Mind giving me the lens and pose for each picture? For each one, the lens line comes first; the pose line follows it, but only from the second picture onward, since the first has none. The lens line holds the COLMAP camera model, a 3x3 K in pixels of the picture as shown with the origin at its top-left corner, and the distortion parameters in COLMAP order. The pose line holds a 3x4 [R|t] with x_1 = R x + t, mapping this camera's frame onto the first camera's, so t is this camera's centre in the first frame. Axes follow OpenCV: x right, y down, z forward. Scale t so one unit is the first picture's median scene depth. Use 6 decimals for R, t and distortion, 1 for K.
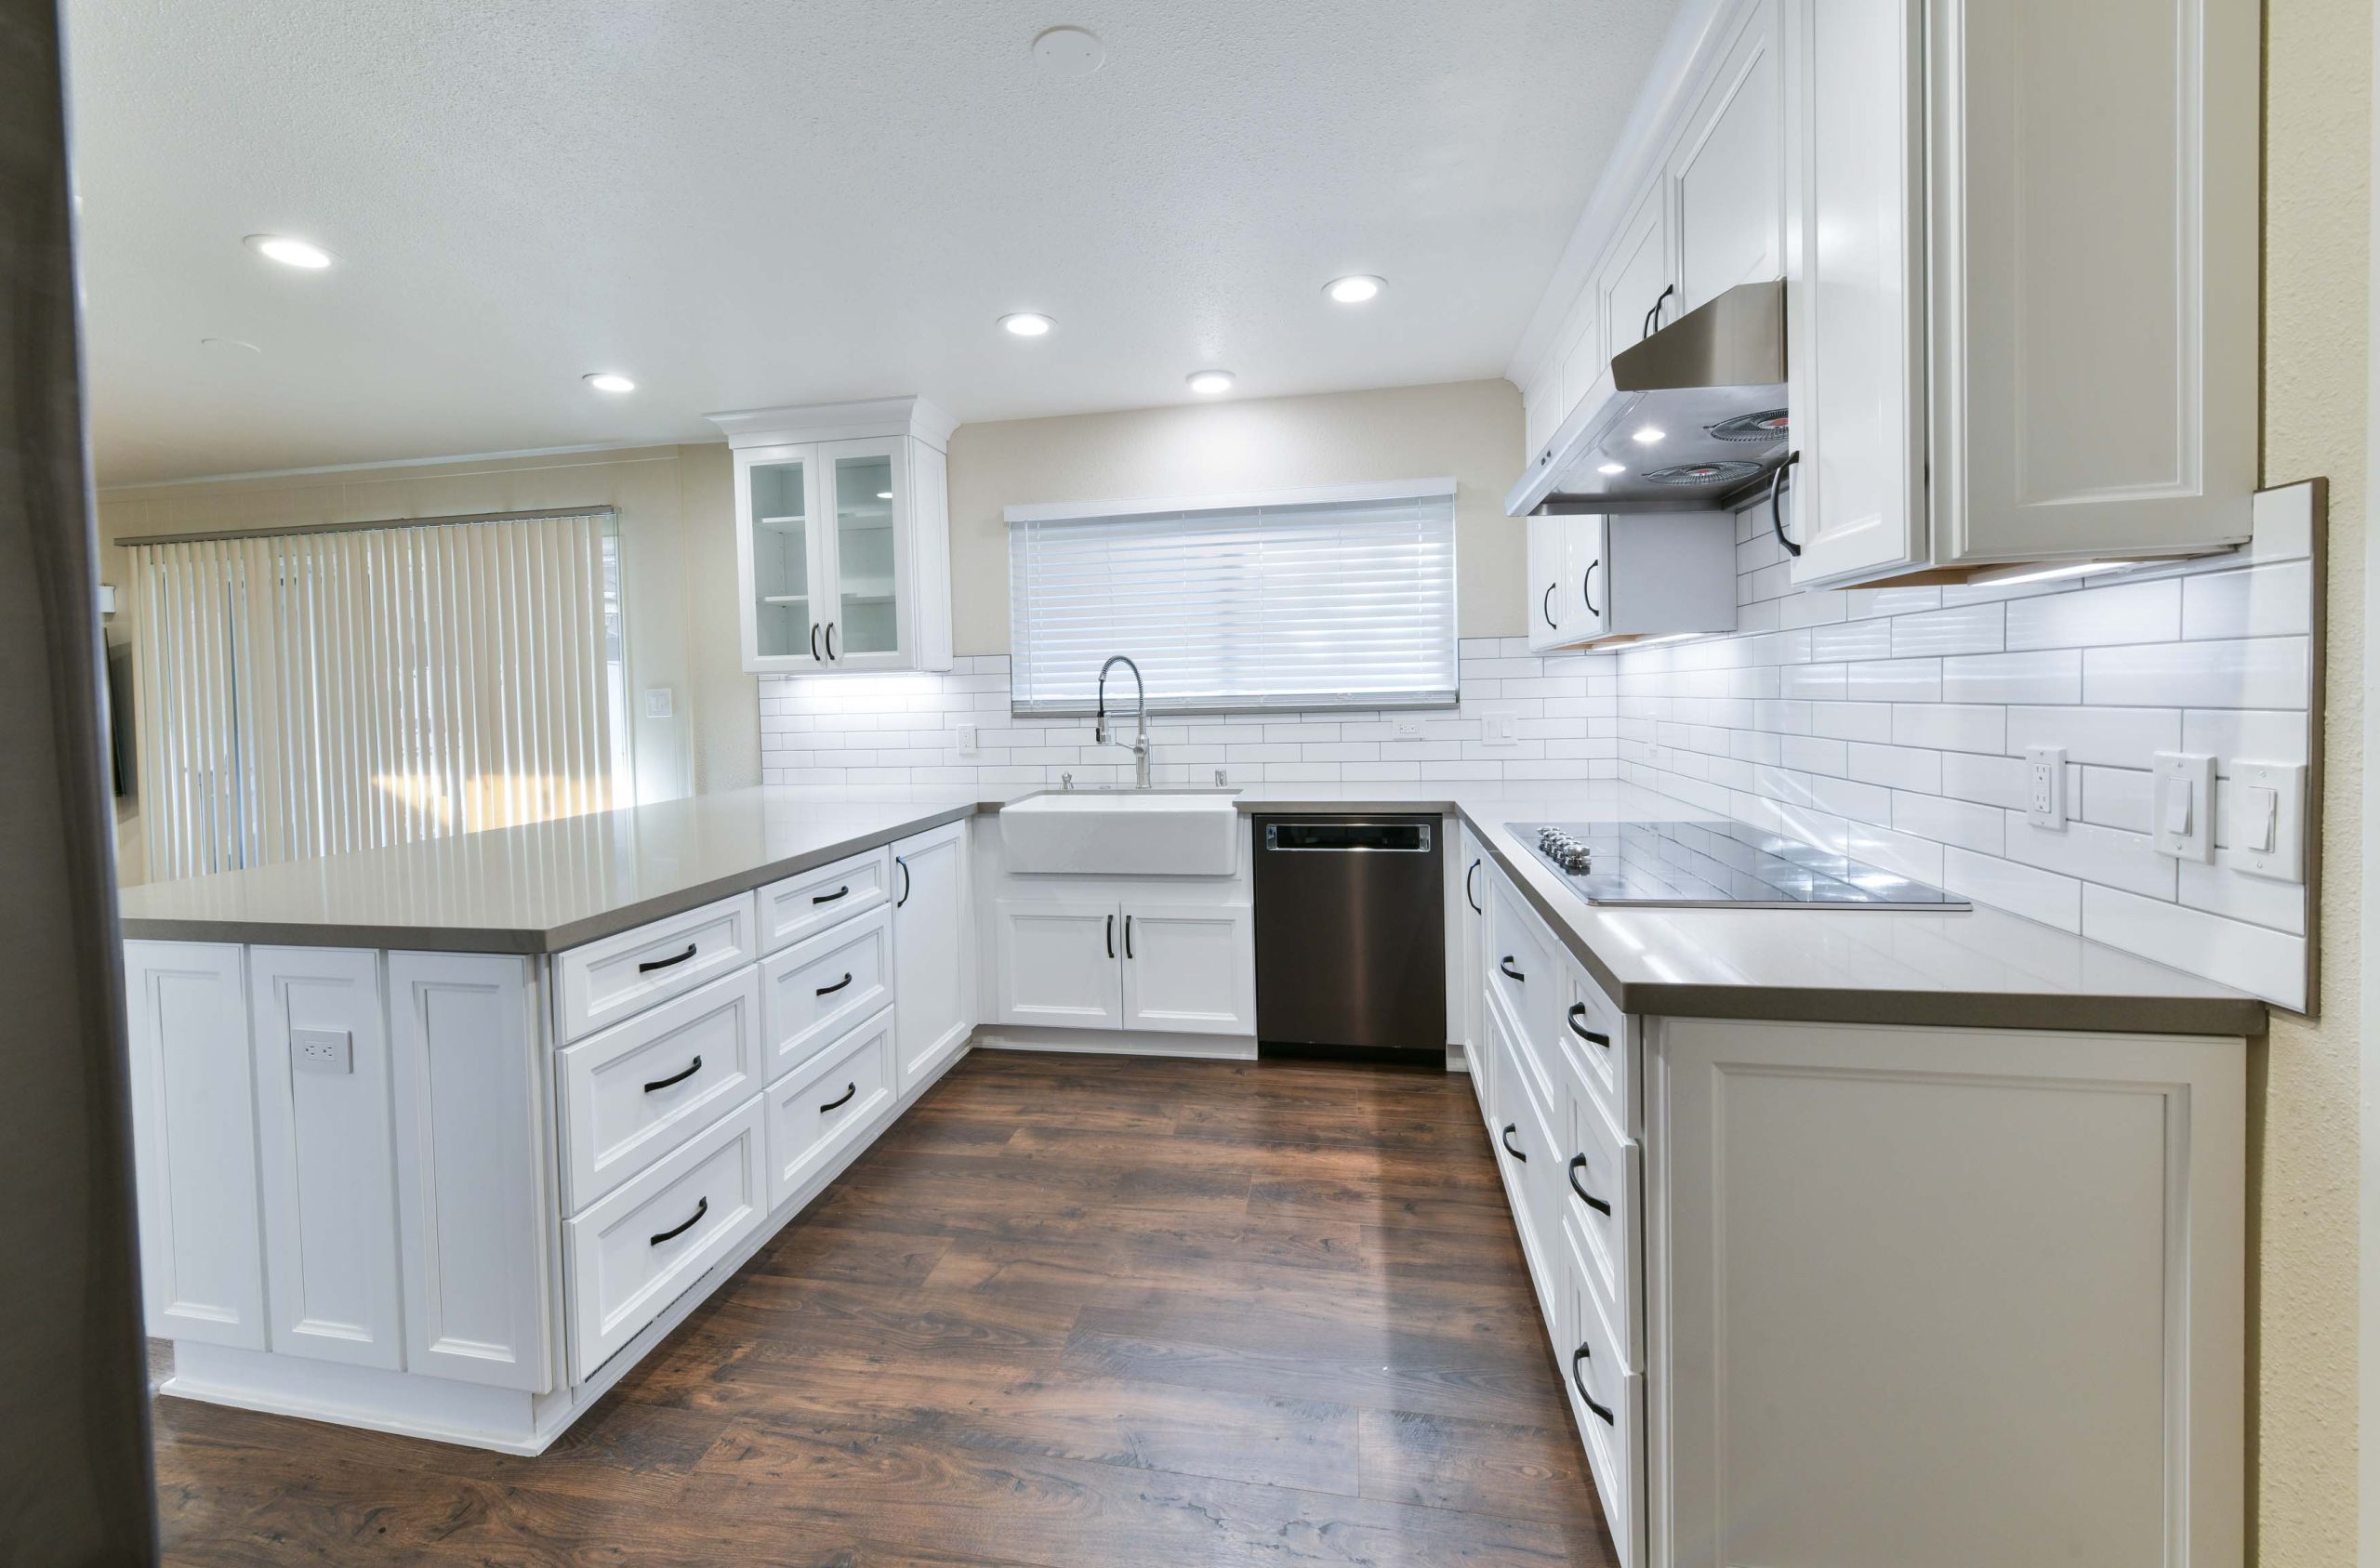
lens RADIAL K [[936.6, 0, 1172.5], [0, 936.6, 724.0], [0, 0, 1]] dist [0.000644, -0.000217]
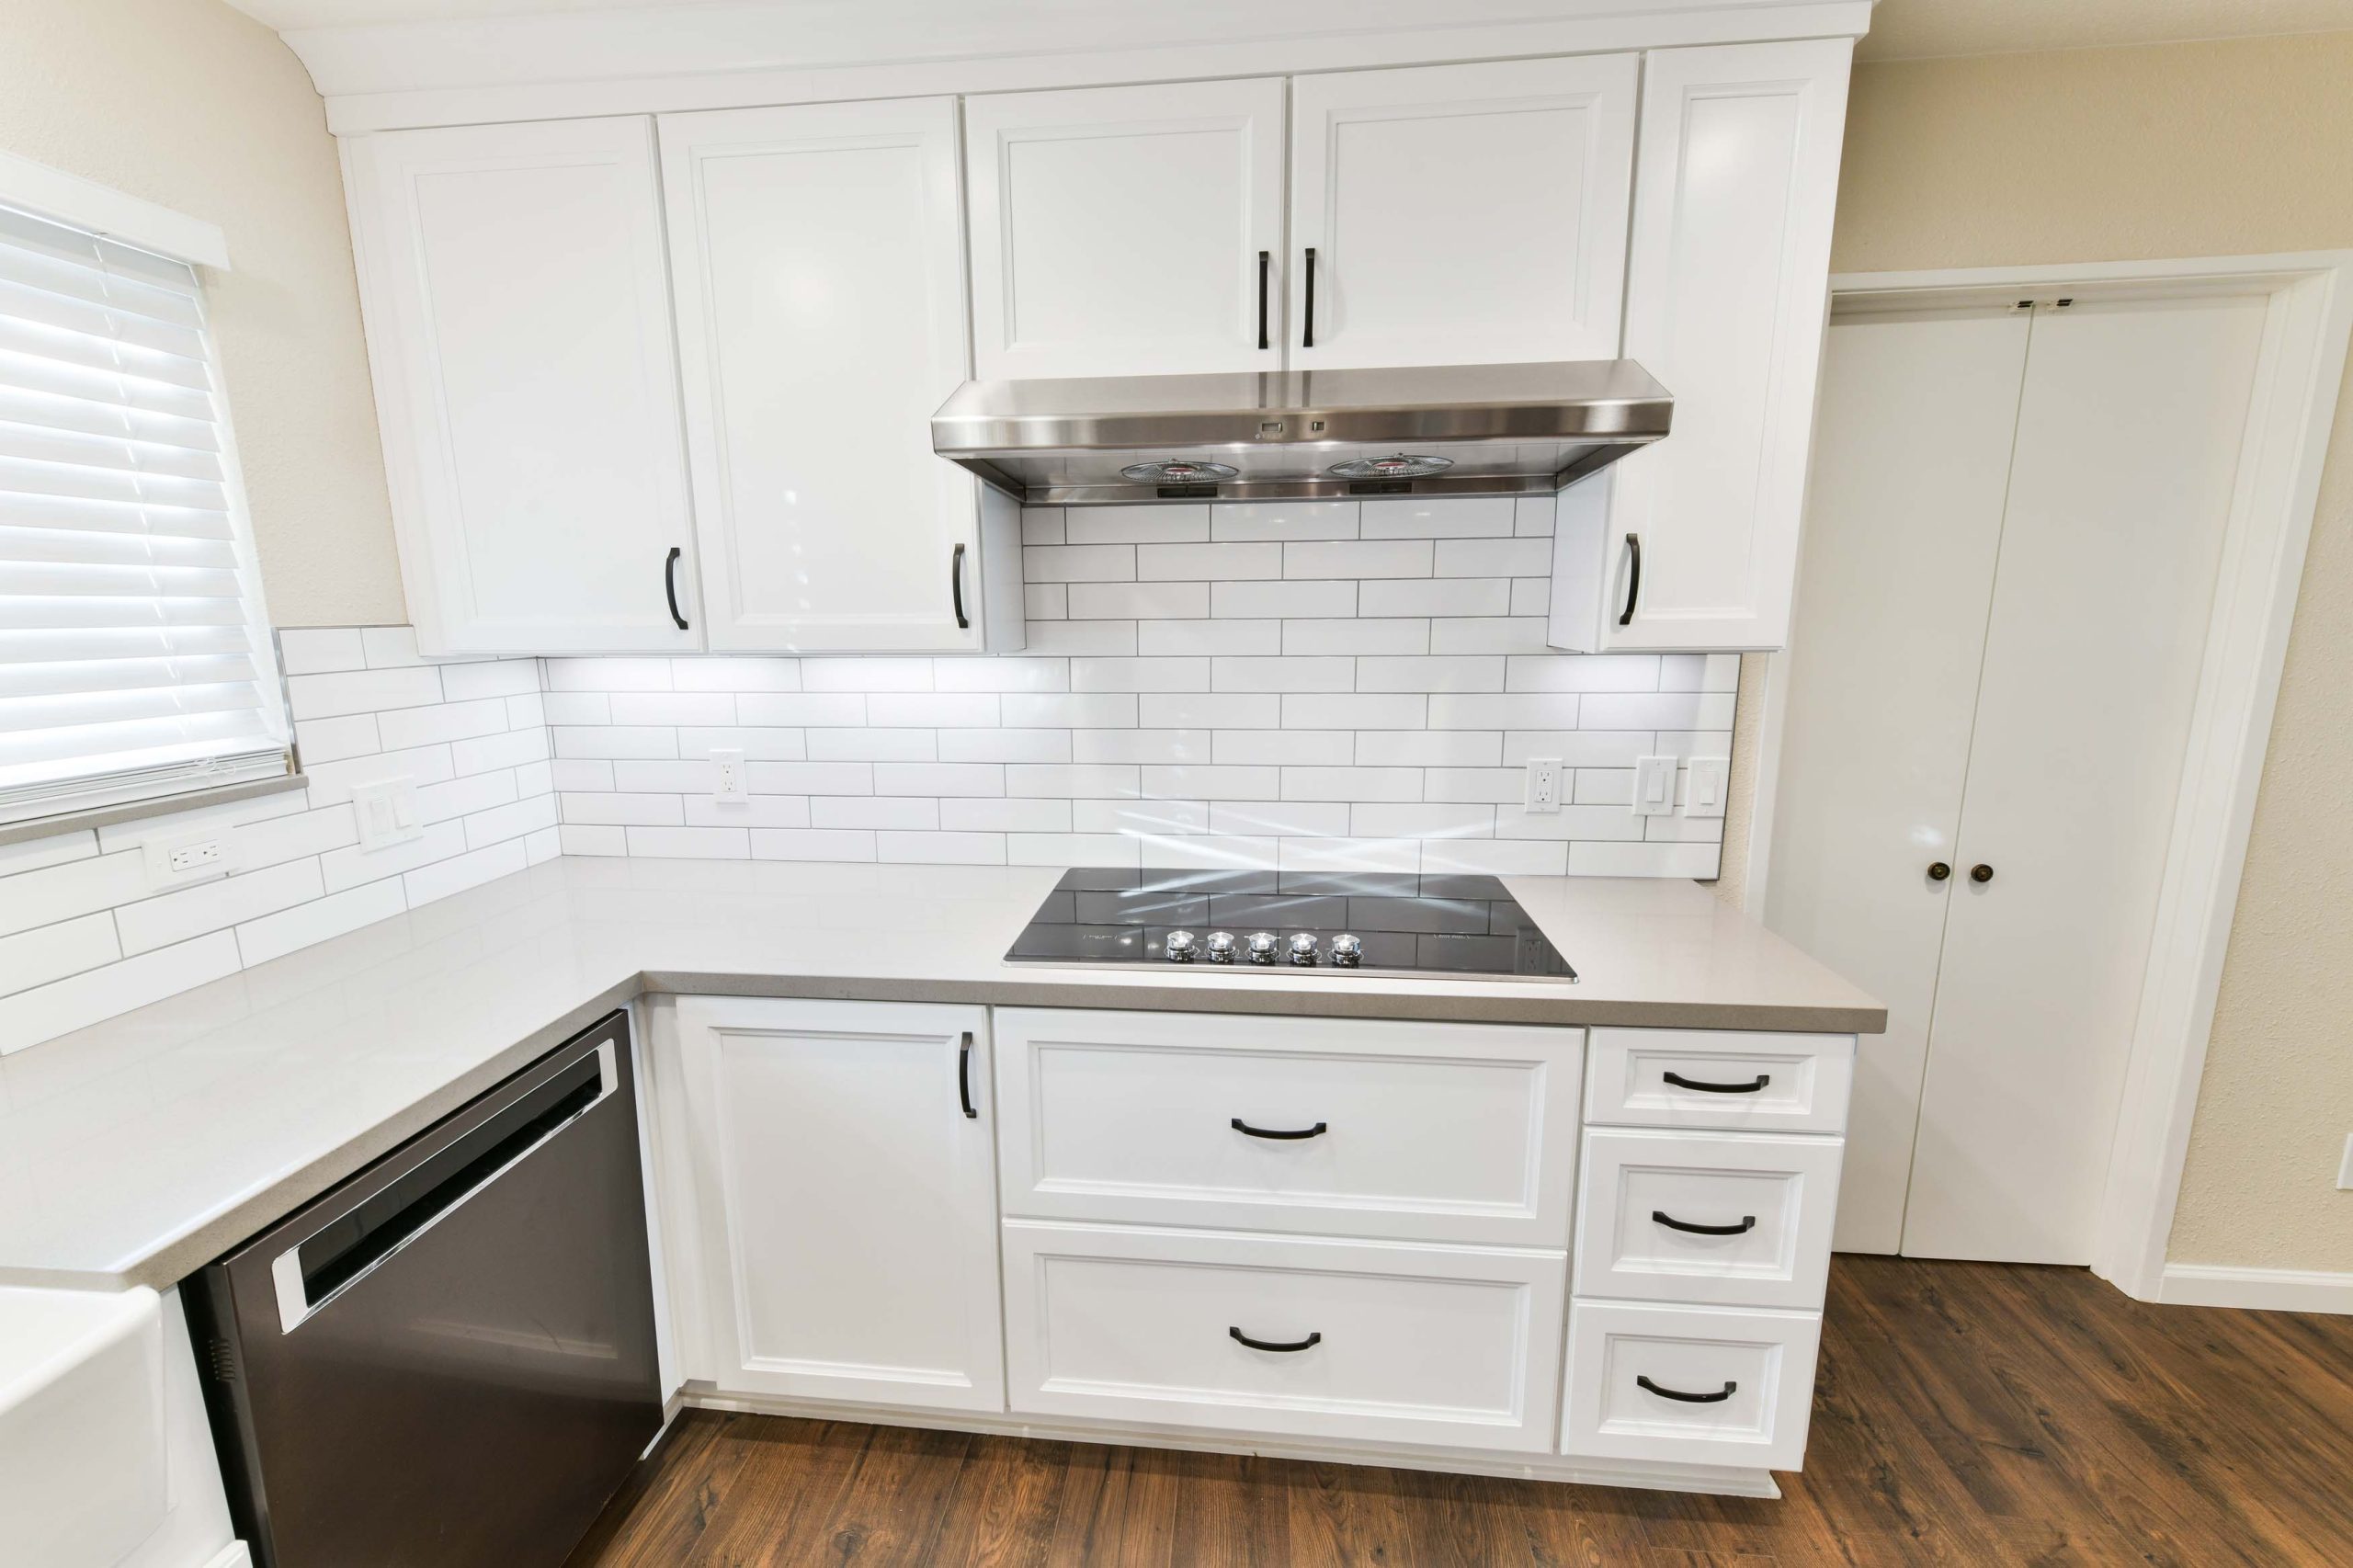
lens RADIAL K [[949.7, 0, 1171.1], [0, 949.7, 781.0], [0, 0, 1]] dist [0.002331, 0.000245]
pose [[-0.092654, -0.155866, 0.983423, -0.239760], [0.041116, 0.986230, 0.160184, -0.099632], [-0.994849, 0.055277, -0.084970, 0.833236]]
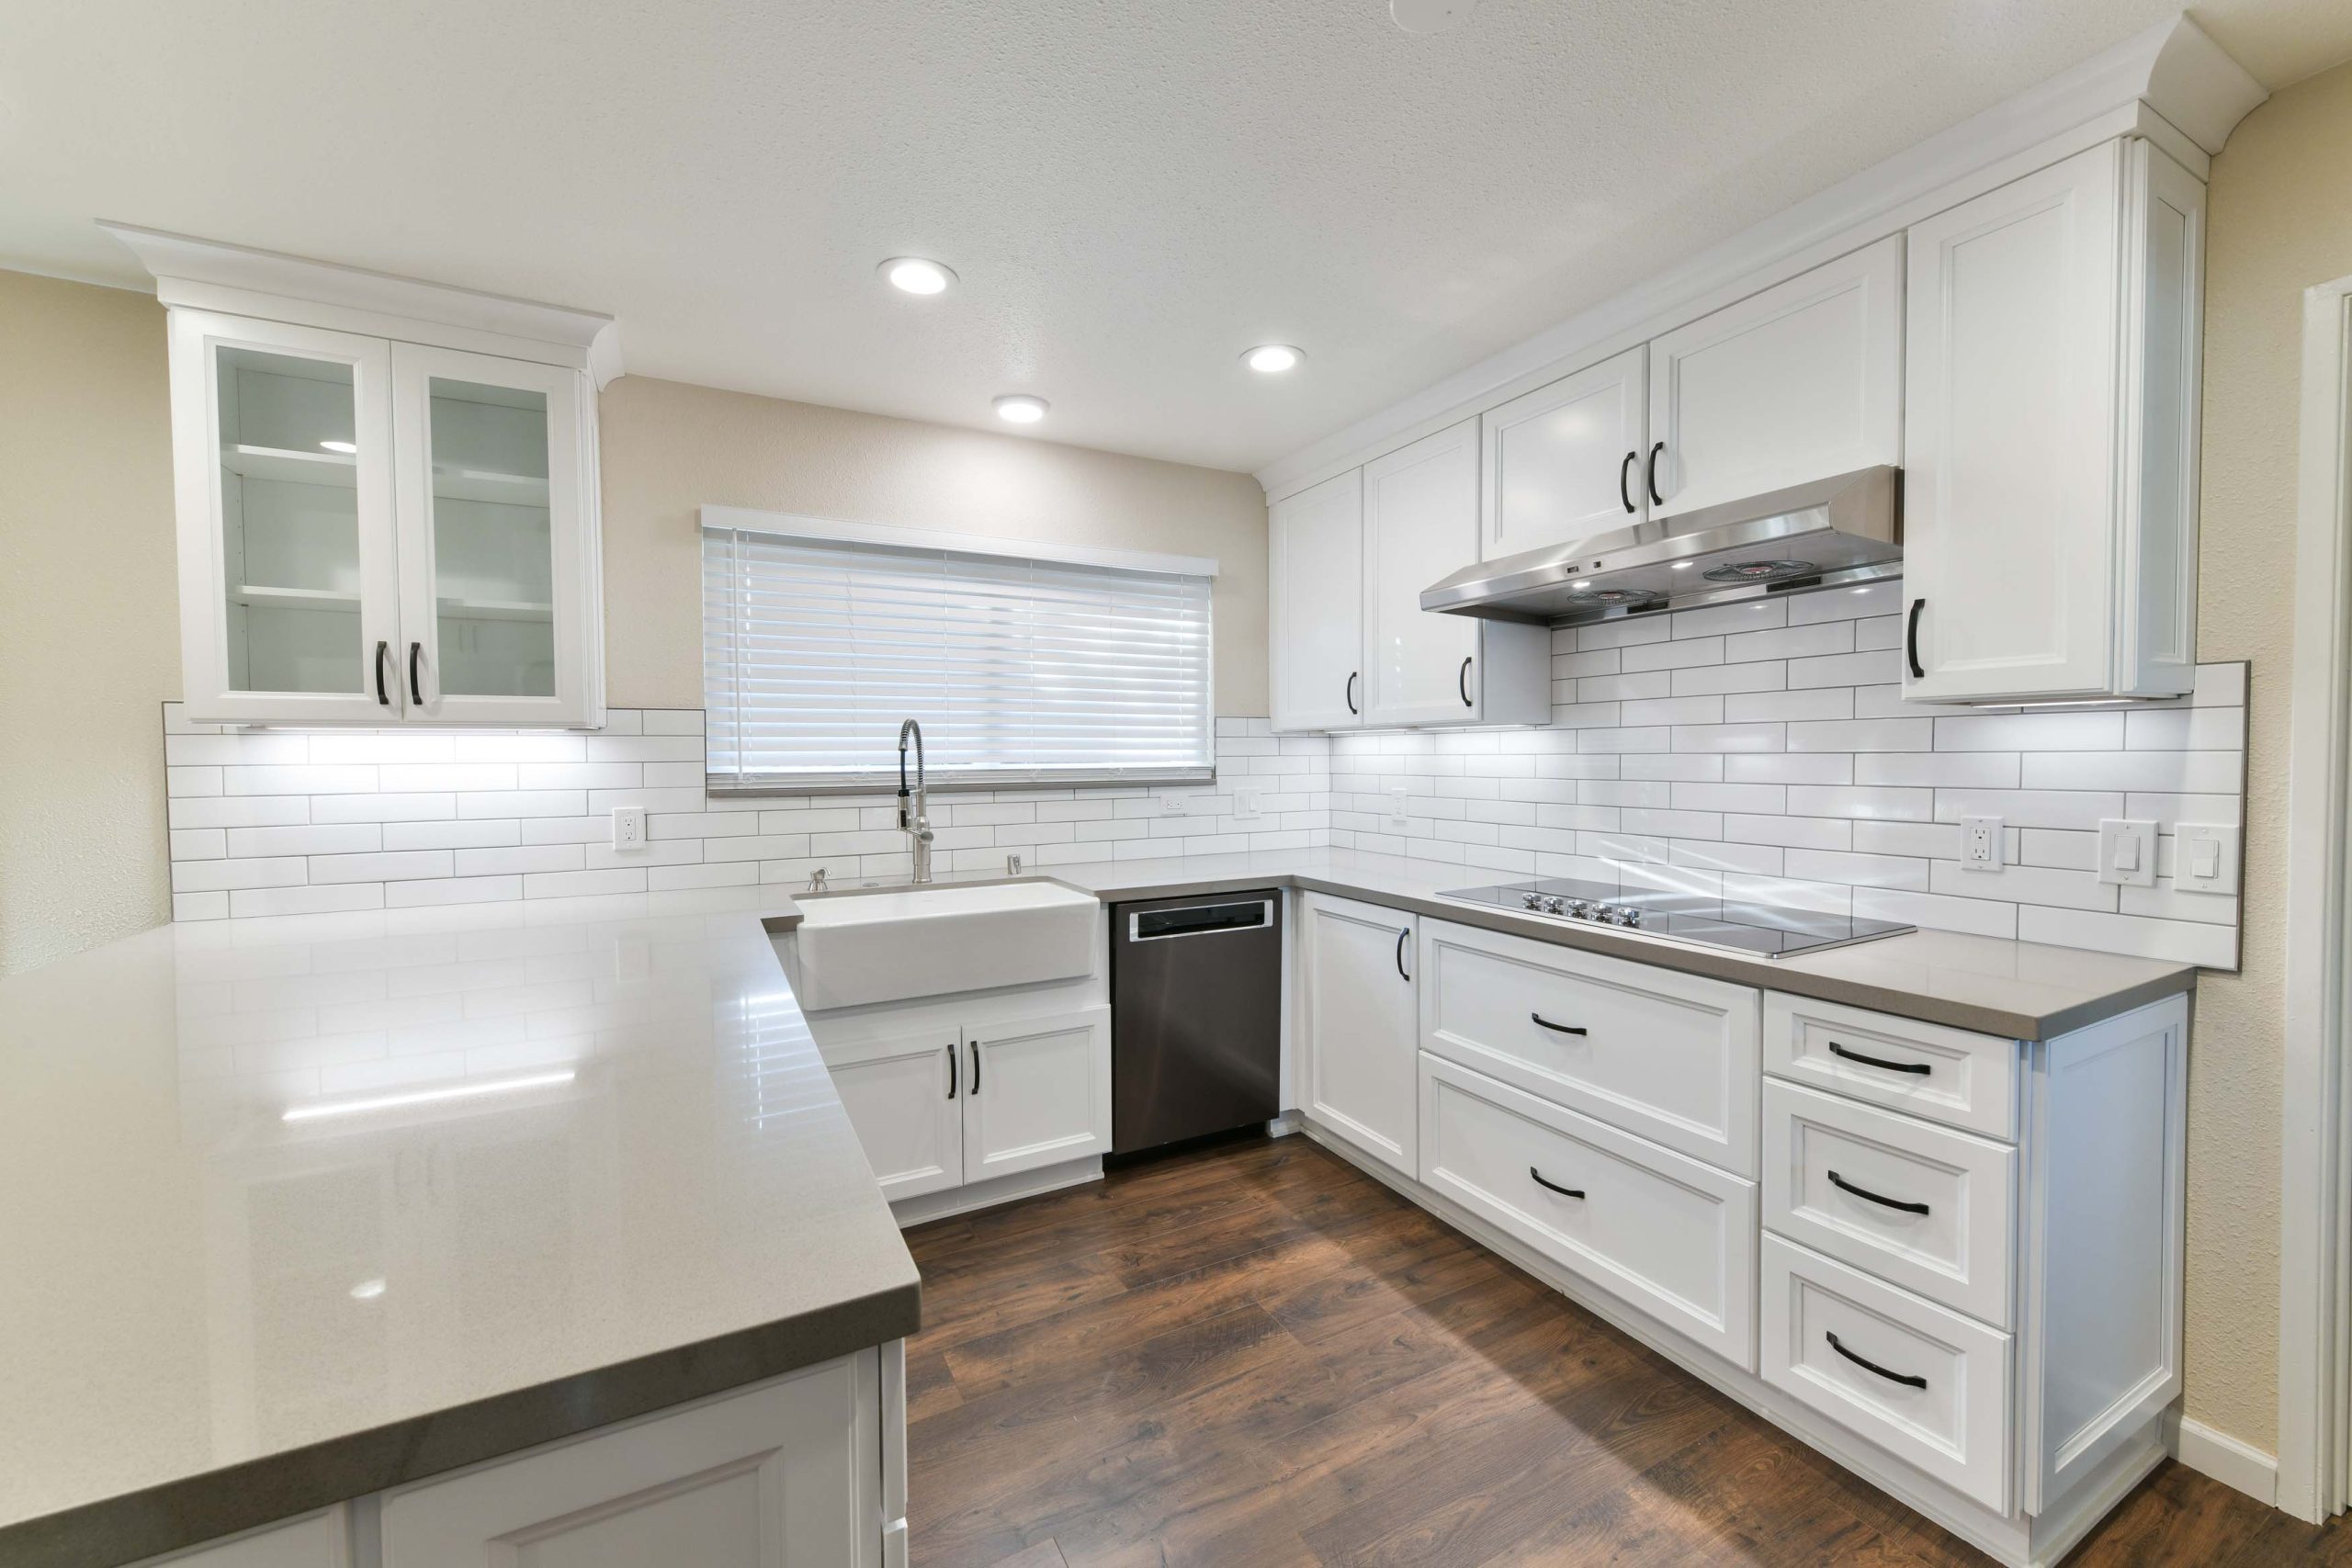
lens RADIAL K [[918.5, 0, 1168.6], [0, 918.5, 780.8], [0, 0, 1]] dist [0.000921, -0.000775]
pose [[0.780341, 0.001313, 0.625352, -0.490339], [0.007261, 0.999911, -0.011160, -0.012652], [-0.625312, 0.013249, 0.780263, 0.322404]]
